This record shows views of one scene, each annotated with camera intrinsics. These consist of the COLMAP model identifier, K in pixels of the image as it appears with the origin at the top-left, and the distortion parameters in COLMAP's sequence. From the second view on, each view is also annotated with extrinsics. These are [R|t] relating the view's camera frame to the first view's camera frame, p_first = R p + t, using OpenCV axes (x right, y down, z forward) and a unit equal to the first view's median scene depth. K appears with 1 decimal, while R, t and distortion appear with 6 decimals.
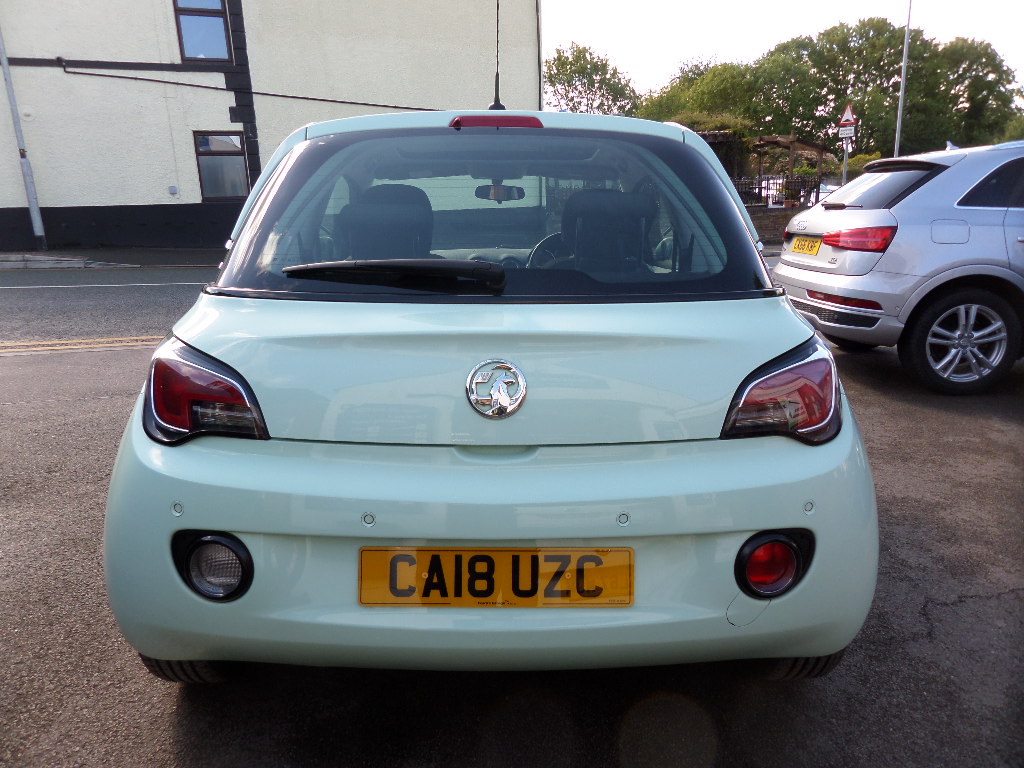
lens RADIAL K [[744.5, 0, 507.8], [0, 744.5, 386.8], [0, 0, 1]] dist [0.011785, 0.003967]
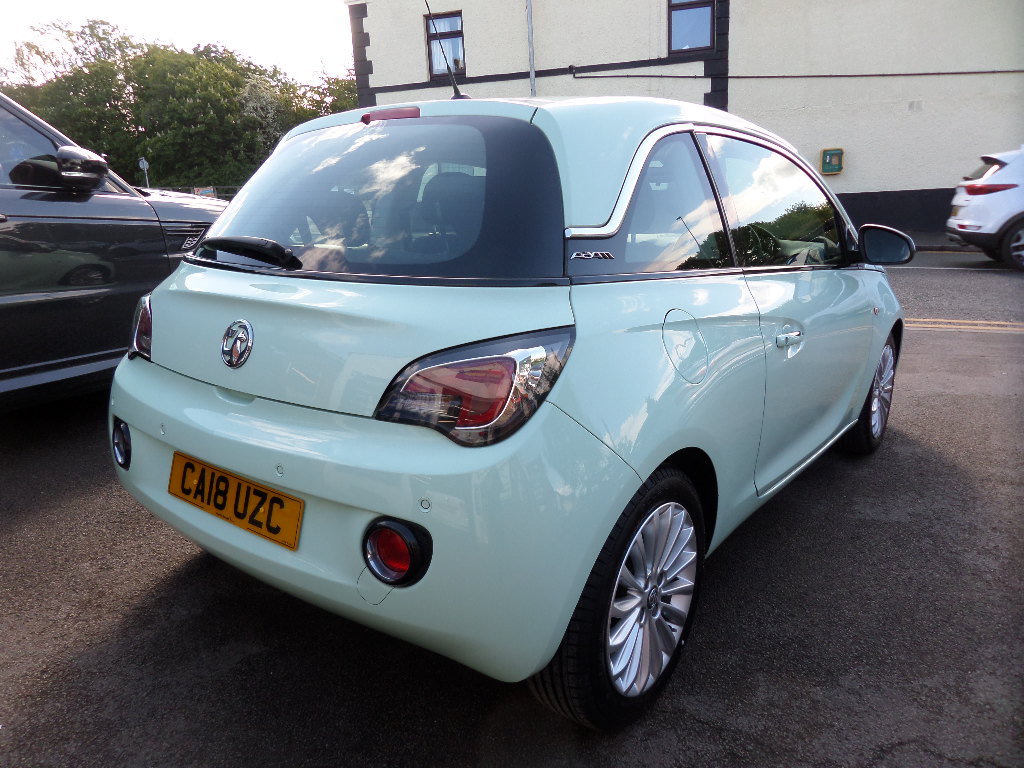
lens RADIAL K [[744.5, 0, 507.8], [0, 744.5, 386.8], [0, 0, 1]] dist [0.011785, 0.003967]
pose [[0.779111, 0.145310, -0.609812, 0.109377], [-0.132179, 0.988974, 0.066784, -0.006924], [0.612792, 0.028572, 0.789727, 0.031035]]
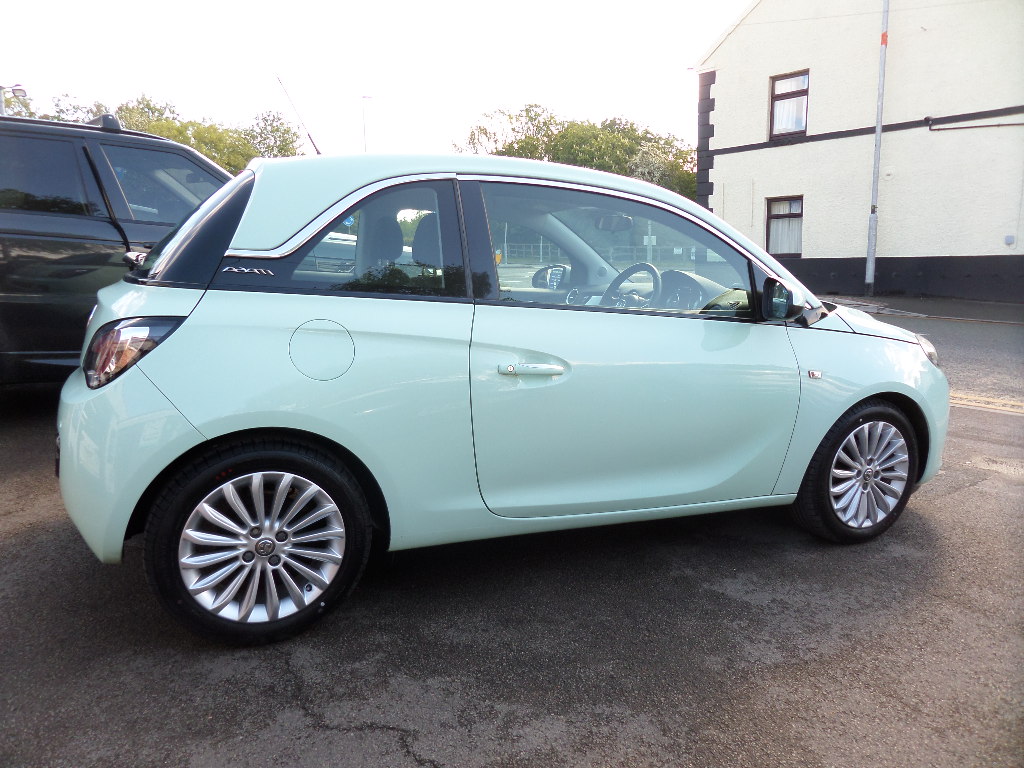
lens RADIAL K [[744.5, 0, 507.8], [0, 744.5, 386.8], [0, 0, 1]] dist [0.011785, 0.003967]
pose [[0.363008, 0.169538, -0.916232, 0.213978], [-0.235208, 0.968137, 0.085954, -0.024600], [0.901611, 0.184303, 0.391318, 0.126822]]
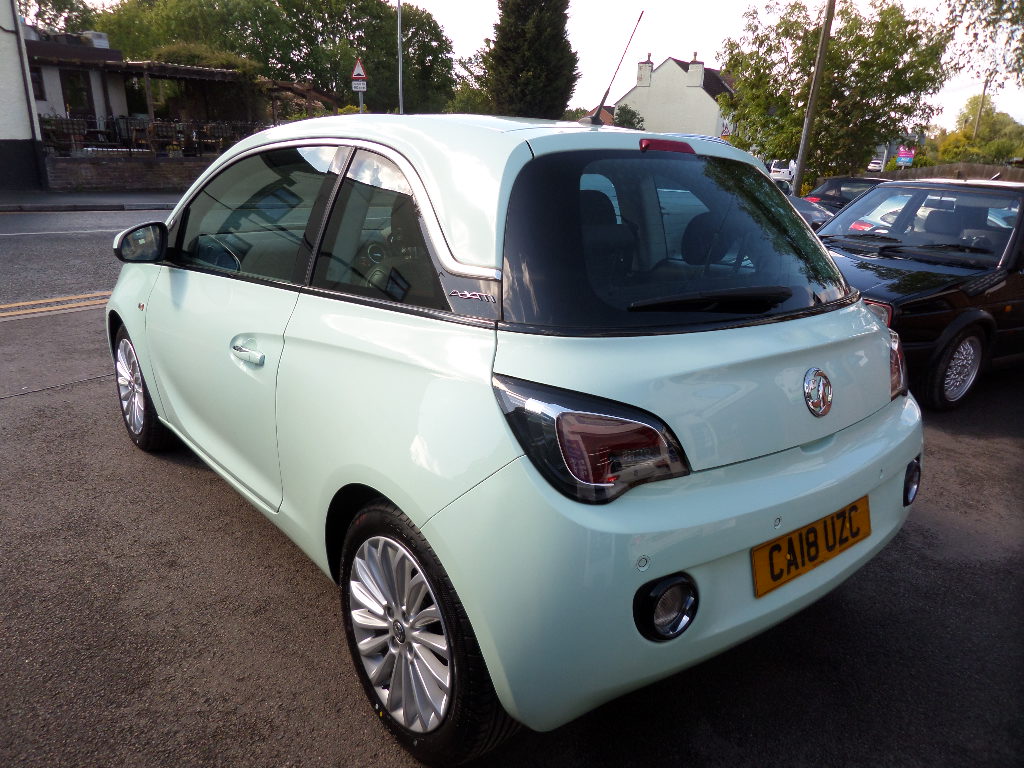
lens RADIAL K [[718.9, 0, 512.0], [0, 718.9, 384.0], [0, 0, 1]] dist [0.024447, -0.000163]
pose [[0.795148, -0.149098, 0.587800, -0.111557], [0.102243, 0.988389, 0.112399, -0.019691], [-0.597734, -0.029275, 0.801160, 0.035384]]
